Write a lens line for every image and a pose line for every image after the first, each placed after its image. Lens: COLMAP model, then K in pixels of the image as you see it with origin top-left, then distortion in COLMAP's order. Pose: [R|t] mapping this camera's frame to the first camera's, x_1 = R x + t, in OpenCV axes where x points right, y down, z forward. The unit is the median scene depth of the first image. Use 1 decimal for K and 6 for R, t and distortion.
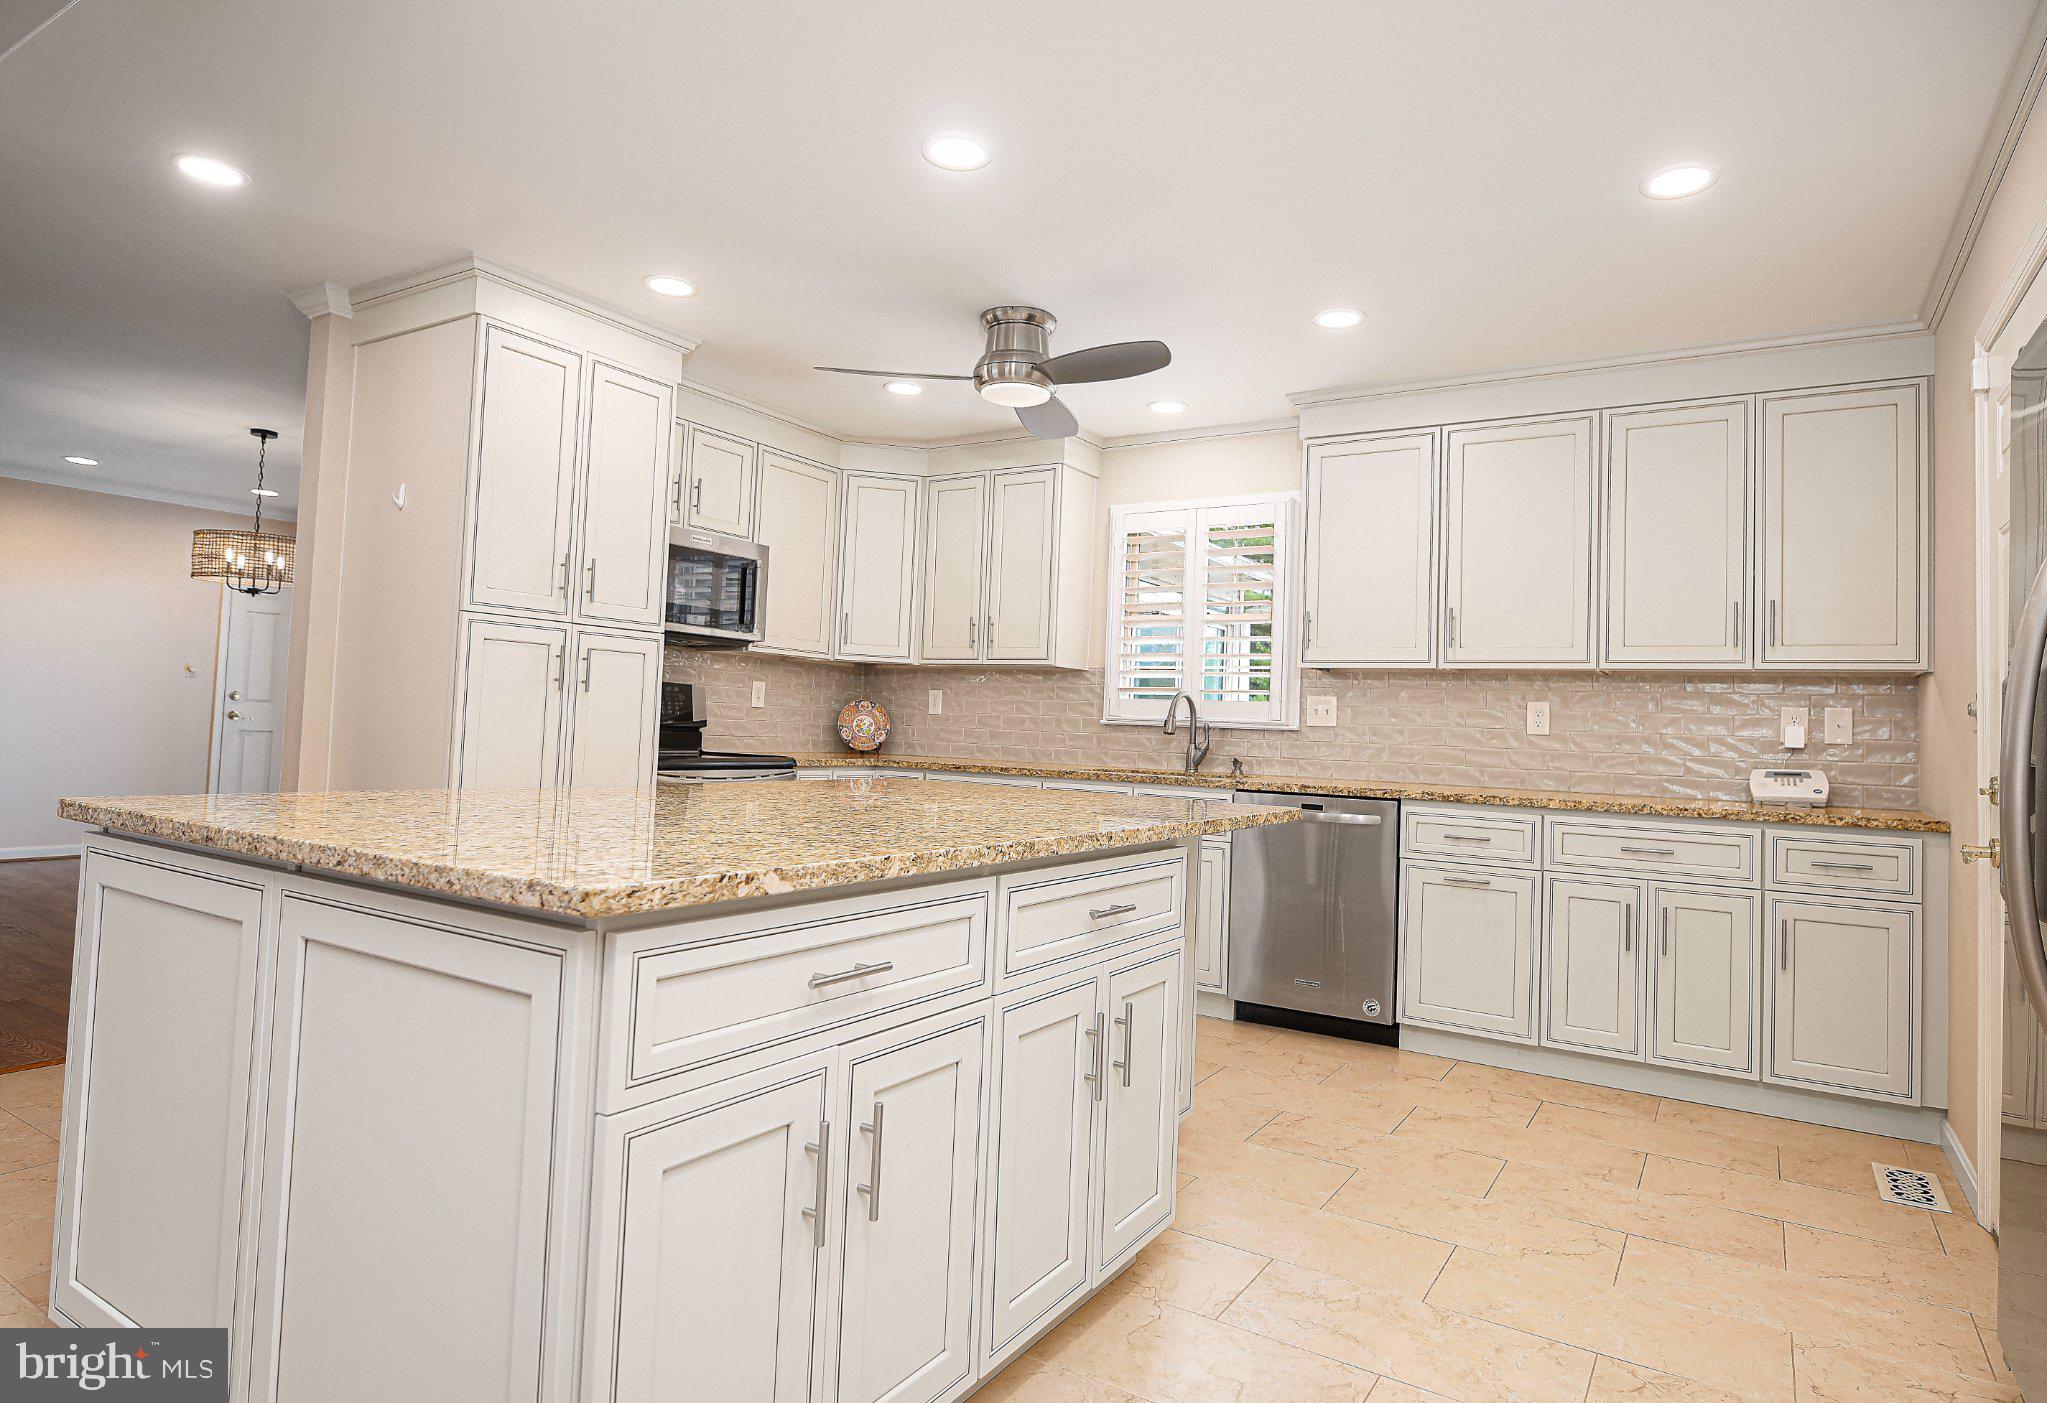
lens RADIAL K [[1138.4, 0, 1039.3], [0, 1138.4, 690.8], [0, 0, 1]] dist [-0.007854, -0.001595]
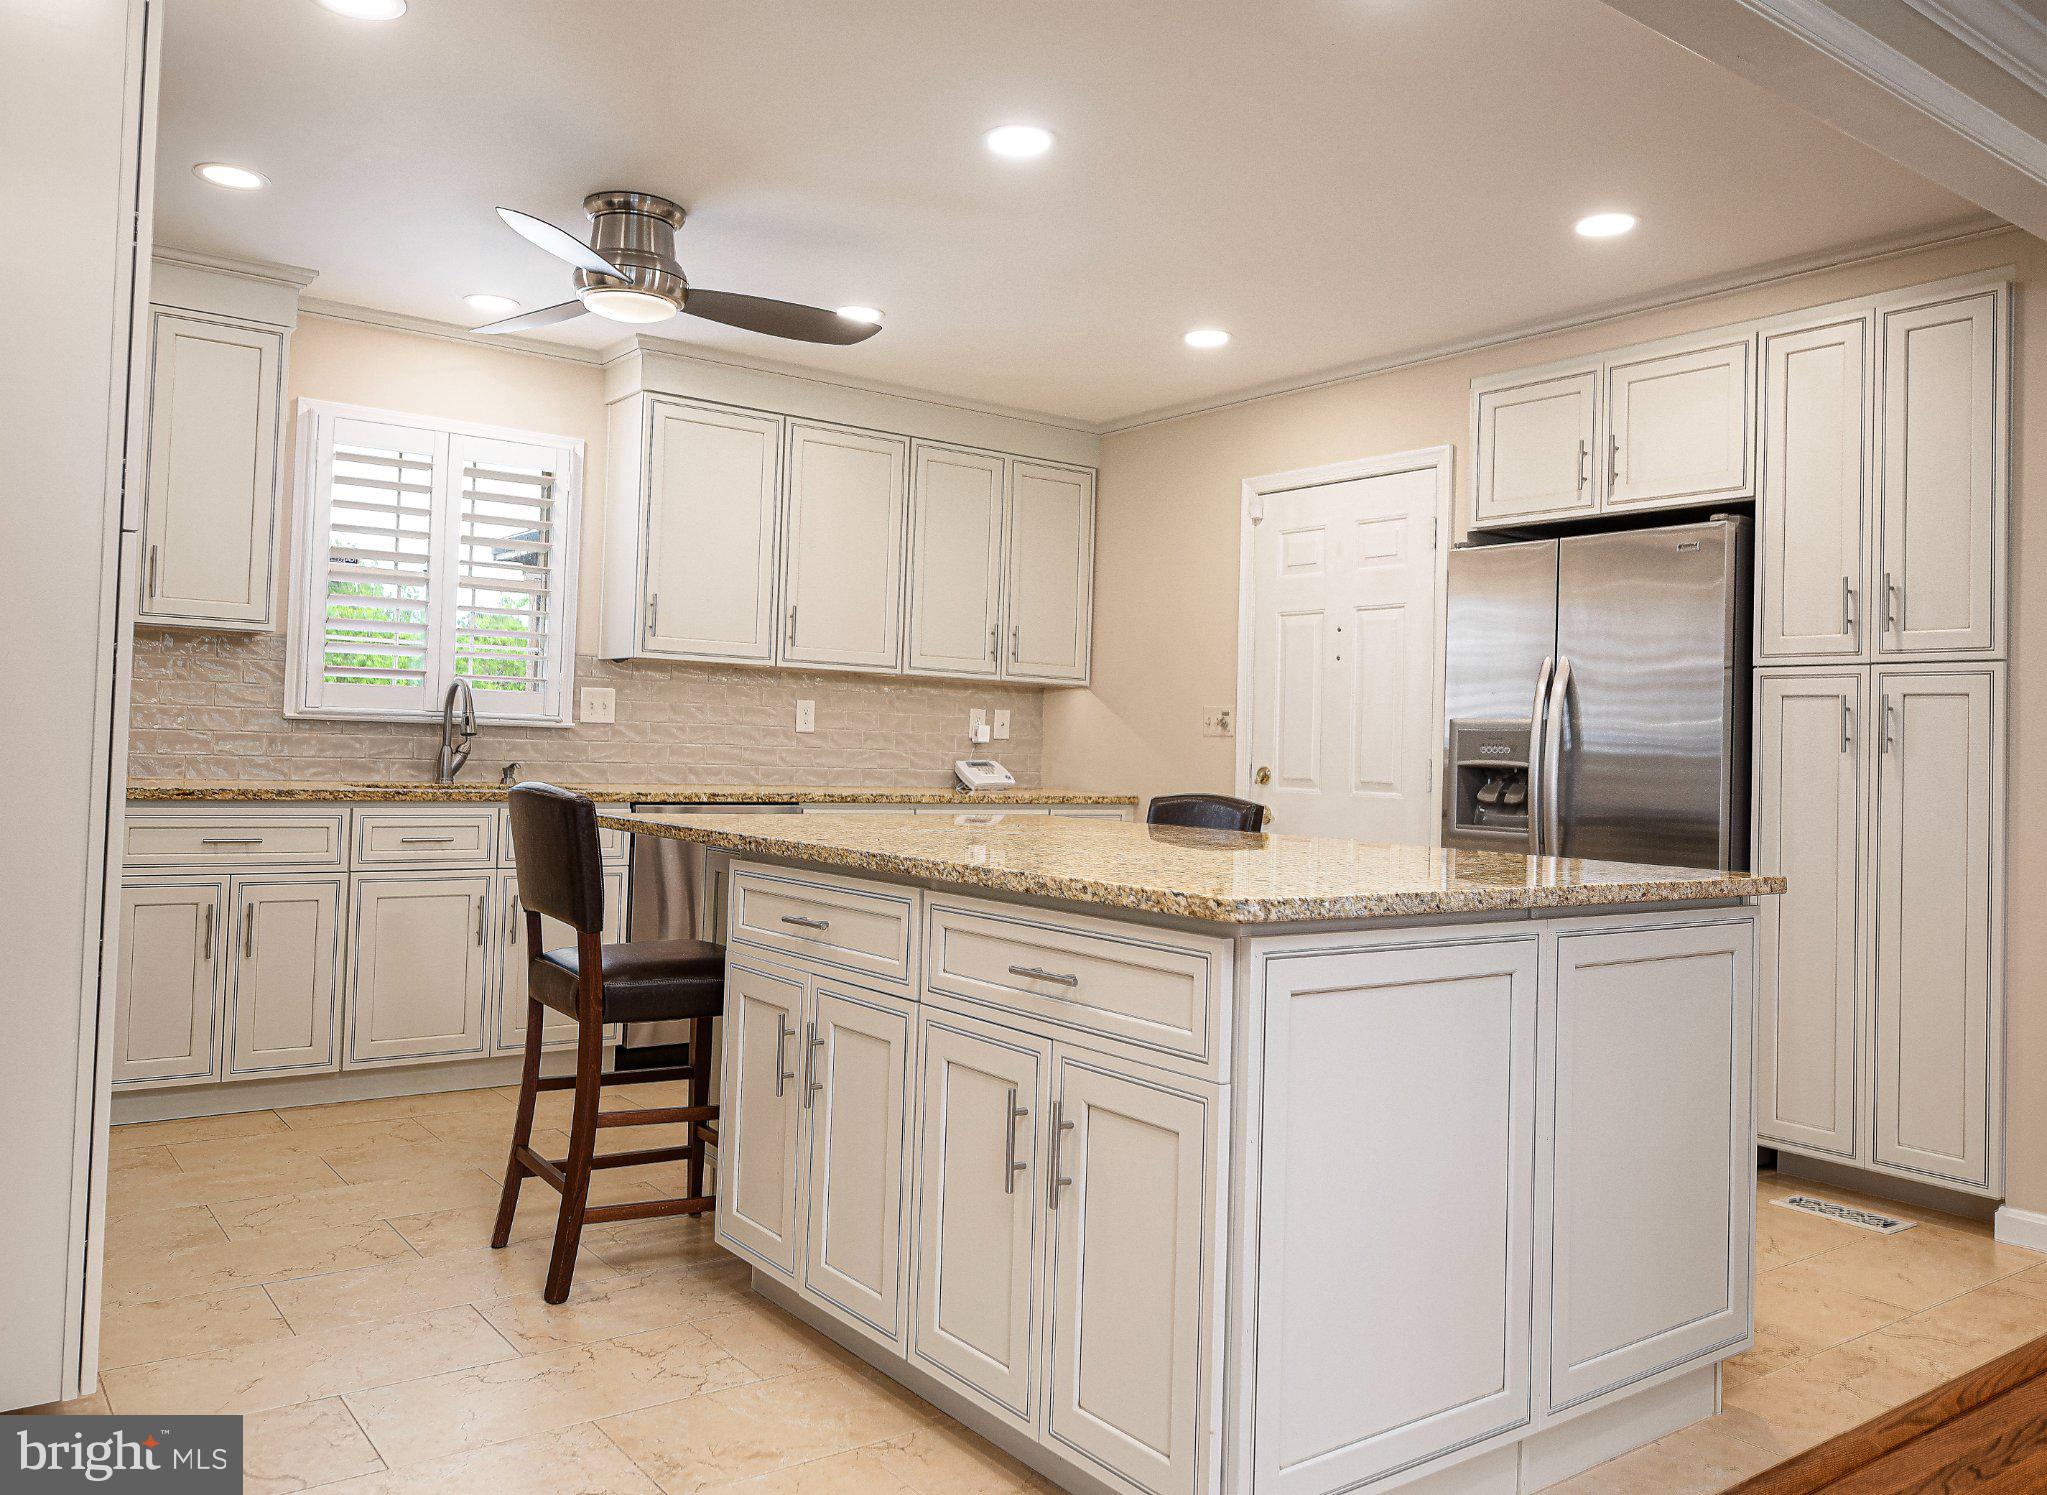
lens RADIAL K [[1560.4, 0, 1016.1], [0, 1560.4, 694.3], [0, 0, 1]] dist [0.006871, -0.002334]
pose [[0.368281, 0.006617, 0.929691, -0.784632], [-0.049236, 0.998710, 0.012396, -0.021649], [-0.928410, -0.050340, 0.368132, 0.308590]]
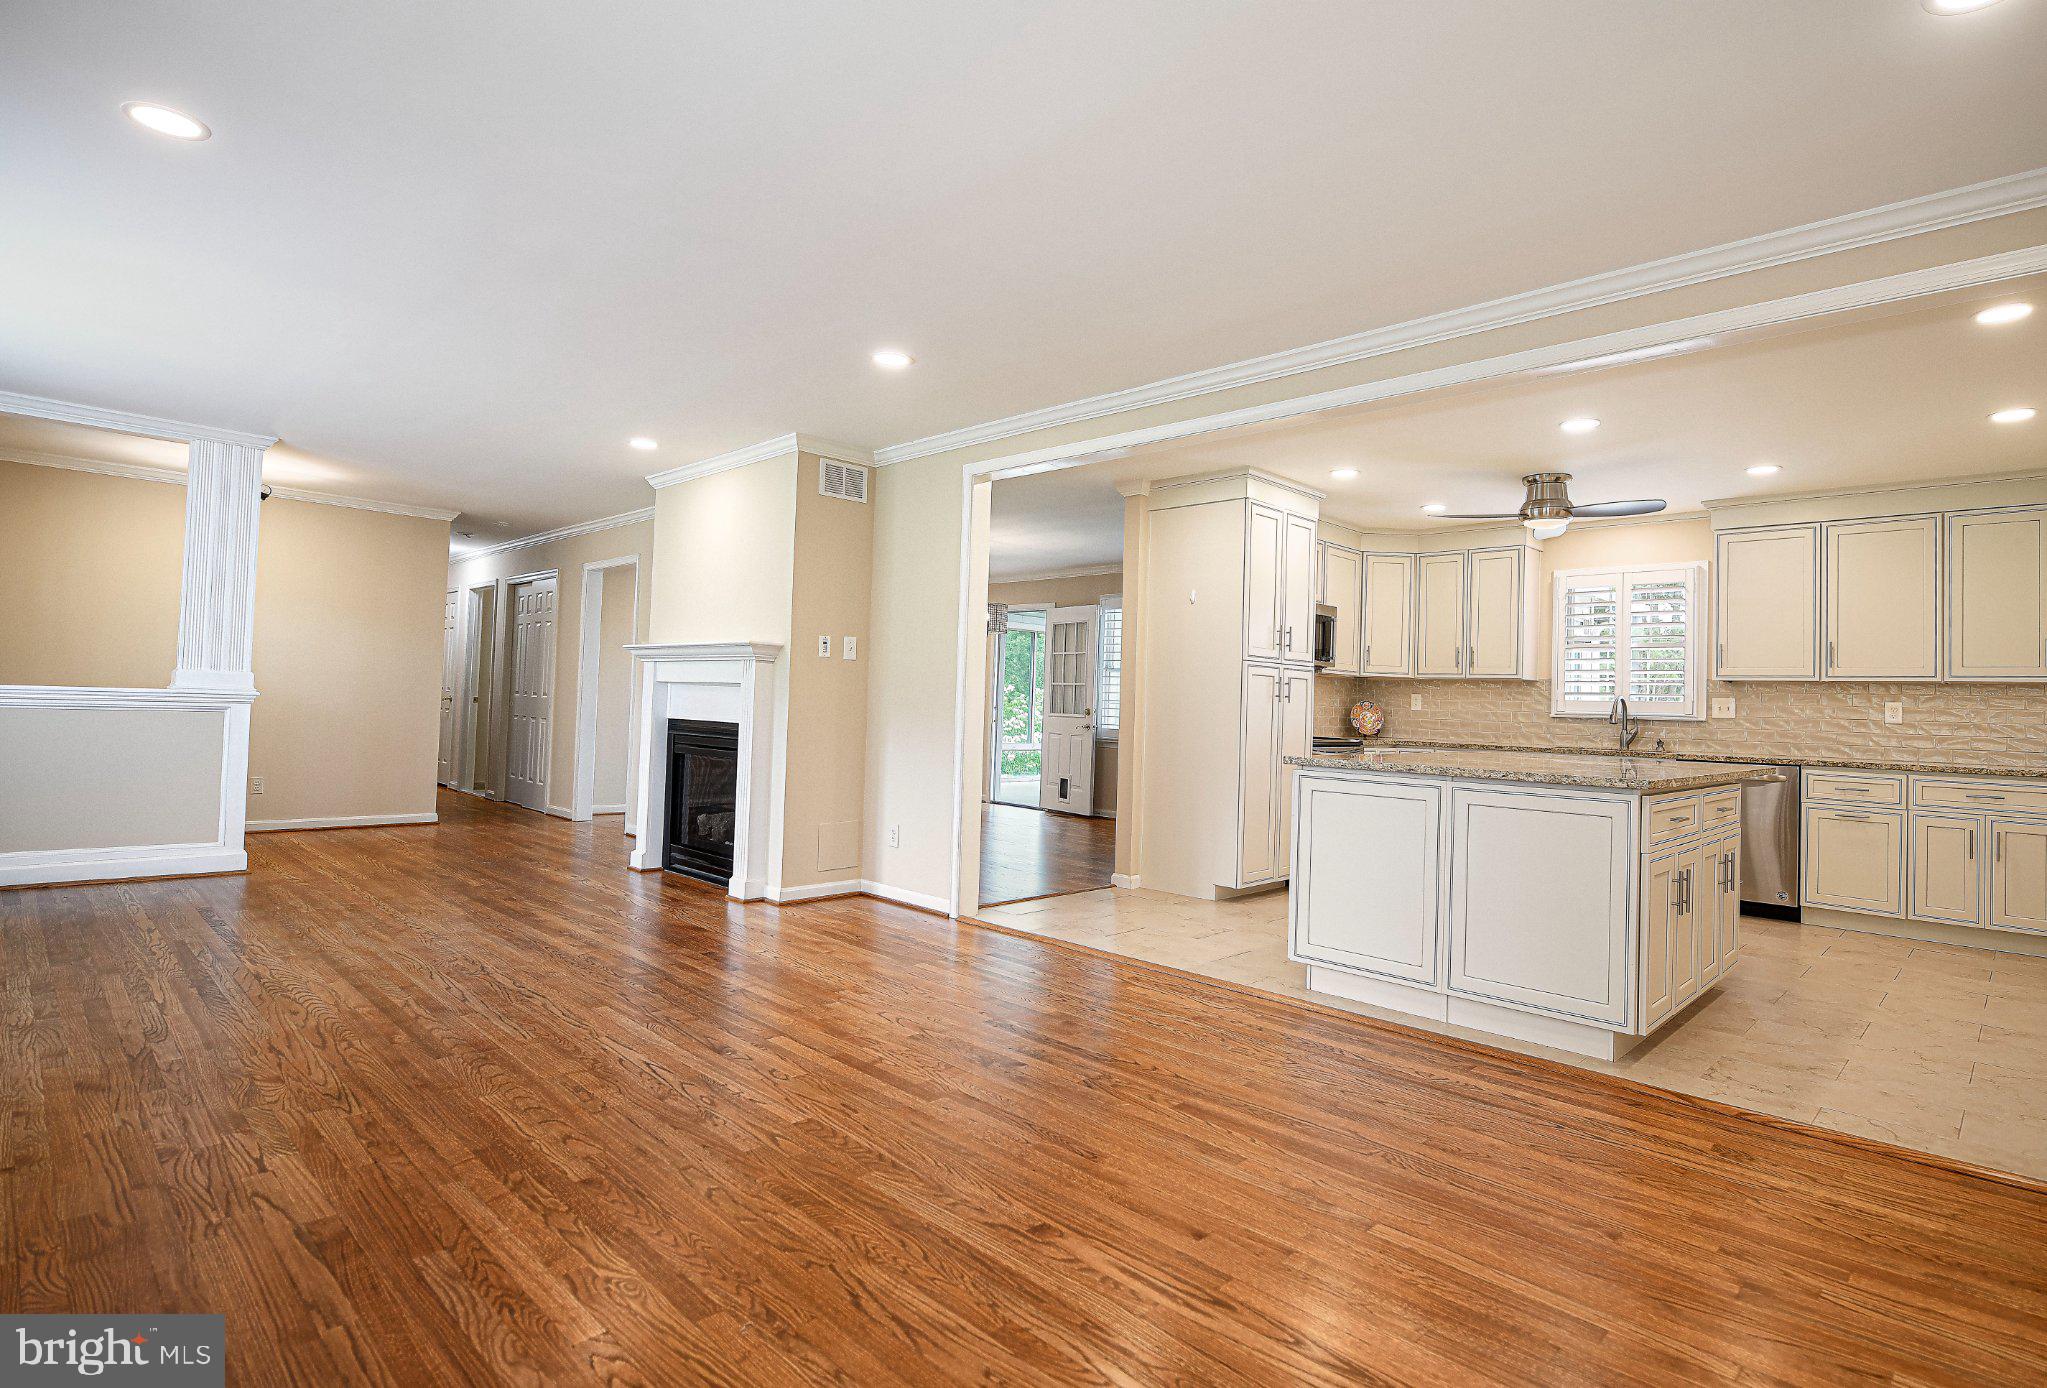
lens RADIAL K [[1018.0, 0, 1069.3], [0, 1018.0, 678.8], [0, 0, 1]] dist [-0.004889, -0.004198]
pose [[0.978823, -0.013389, -0.204270, -0.353826], [0.013364, 0.999910, -0.001503, -0.033323], [0.204272, -0.001258, 0.978913, -0.535409]]
